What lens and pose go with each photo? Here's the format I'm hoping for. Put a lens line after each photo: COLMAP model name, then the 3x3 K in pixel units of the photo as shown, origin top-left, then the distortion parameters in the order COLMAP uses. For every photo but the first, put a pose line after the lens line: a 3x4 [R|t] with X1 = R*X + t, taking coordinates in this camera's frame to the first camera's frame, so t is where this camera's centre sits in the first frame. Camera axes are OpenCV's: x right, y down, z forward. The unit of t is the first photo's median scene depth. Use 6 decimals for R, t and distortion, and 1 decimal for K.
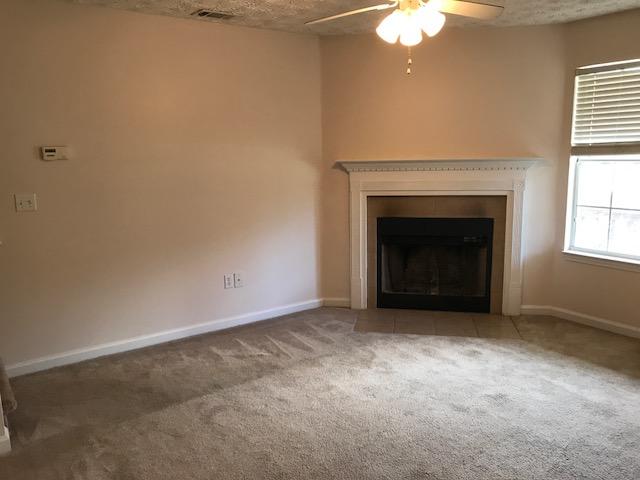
lens RADIAL K [[527.4, 0, 320.0], [0, 527.4, 240.0], [0, 0, 1]] dist [0.009012, -0.008630]
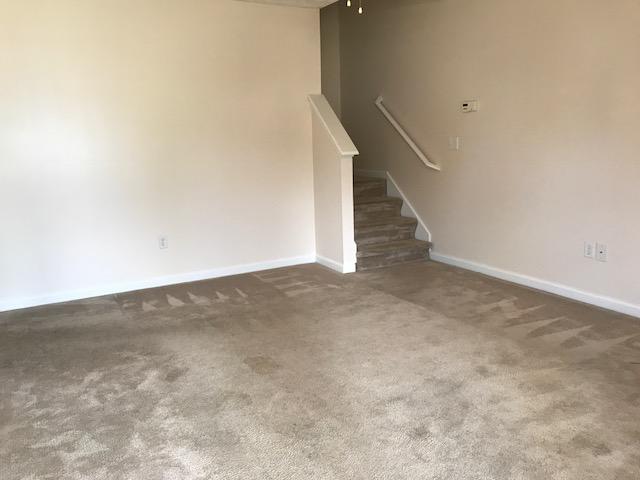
lens RADIAL K [[527.4, 0, 320.0], [0, 527.4, 240.0], [0, 0, 1]] dist [0.009012, -0.008630]
pose [[-0.092878, 0.223188, -0.970341, 0.745060], [-0.133961, 0.962891, 0.234297, -0.086189], [0.986625, 0.151749, -0.059533, 0.638066]]
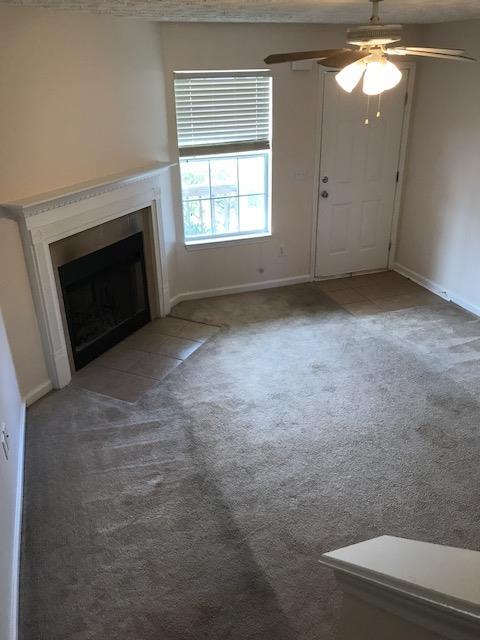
lens RADIAL K [[527.4, 0, 240.0], [0, 527.4, 320.0], [0, 0, 1]] dist [0.009012, -0.008630]
pose [[0.263764, -0.404323, 0.875758, -0.597478], [0.169668, 0.913201, 0.370508, -0.241771], [-0.949548, 0.050861, 0.309471, 0.576175]]
